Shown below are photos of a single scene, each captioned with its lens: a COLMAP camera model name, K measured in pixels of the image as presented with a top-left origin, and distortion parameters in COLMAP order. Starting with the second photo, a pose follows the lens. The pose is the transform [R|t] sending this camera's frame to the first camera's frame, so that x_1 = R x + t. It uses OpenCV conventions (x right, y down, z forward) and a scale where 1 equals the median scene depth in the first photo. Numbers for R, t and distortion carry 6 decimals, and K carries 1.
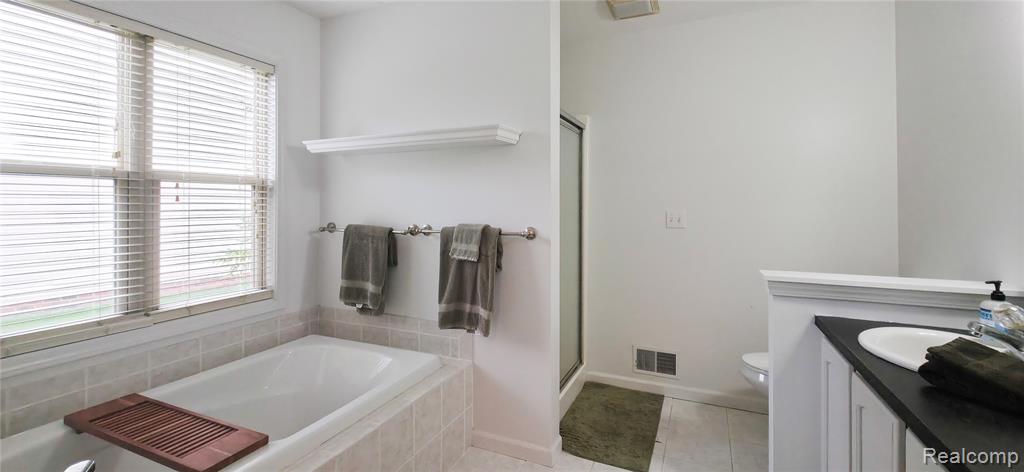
lens RADIAL K [[432.8, 0, 510.4], [0, 432.8, 203.2], [0, 0, 1]] dist [-0.000439, -0.000979]
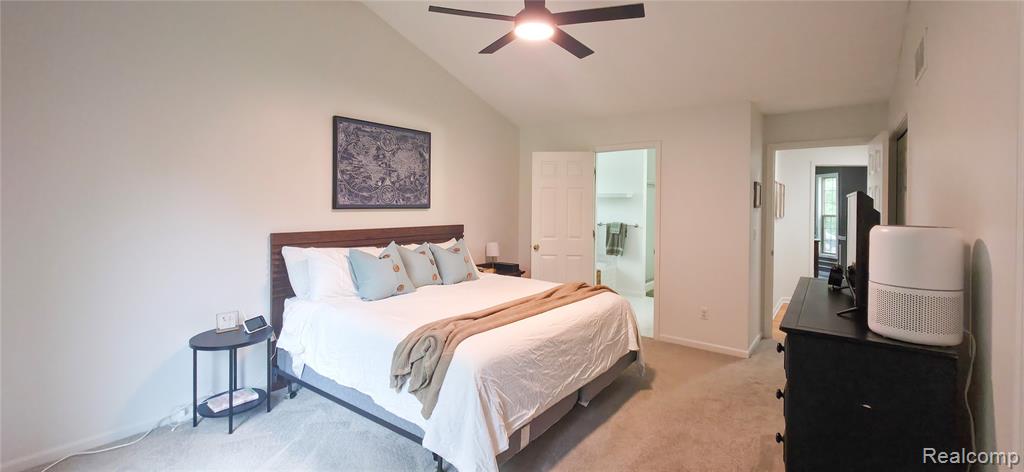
lens RADIAL K [[432.8, 0, 503.4], [0, 432.8, 208.0], [0, 0, 1]] dist [-0.000439, -0.000979]
pose [[0.973363, 0.009688, -0.229065, -0.176269], [-0.010560, 0.999941, -0.002583, -0.040522], [0.229027, 0.004933, 0.973408, -2.315294]]
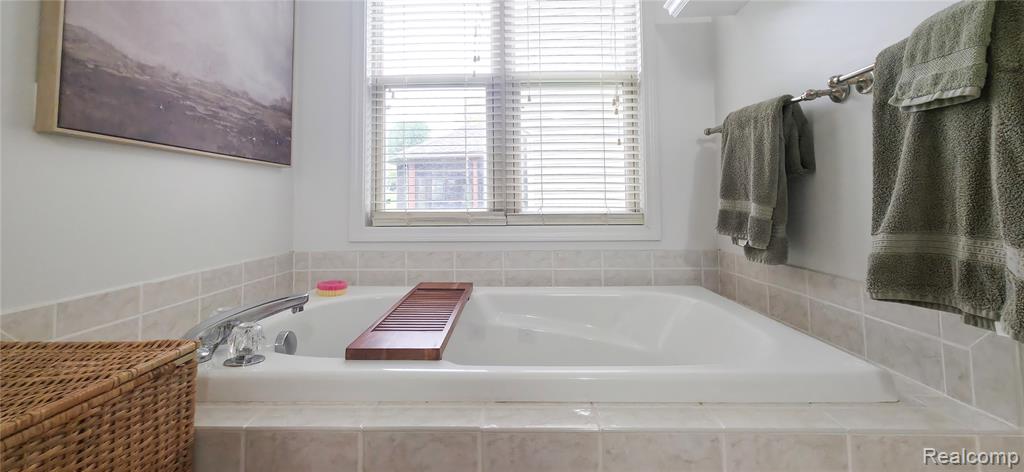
lens RADIAL K [[432.8, 0, 509.9], [0, 432.8, 181.7], [0, 0, 1]] dist [-0.000439, -0.000979]
pose [[0.377500, -0.053936, -0.924438, 0.079456], [0.009073, 0.998470, -0.054550, 0.204558], [0.925965, 0.012205, 0.377411, 0.548796]]
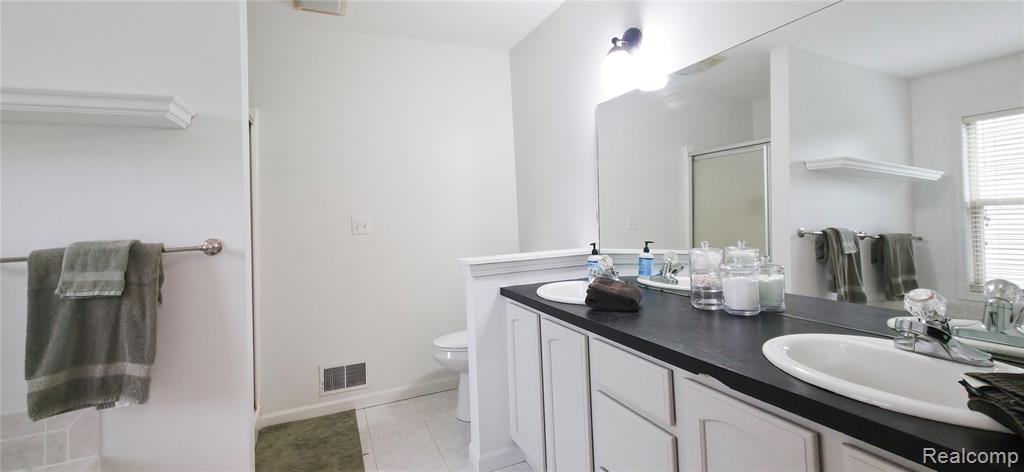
lens RADIAL K [[432.8, 0, 532.5], [0, 432.8, 198.8], [0, 0, 1]] dist [-0.000439, -0.000979]
pose [[0.641920, -0.004295, 0.766759, -0.175247], [0.044655, 0.998496, -0.031791, 0.034261], [-0.765470, 0.054647, 0.641147, 0.074348]]
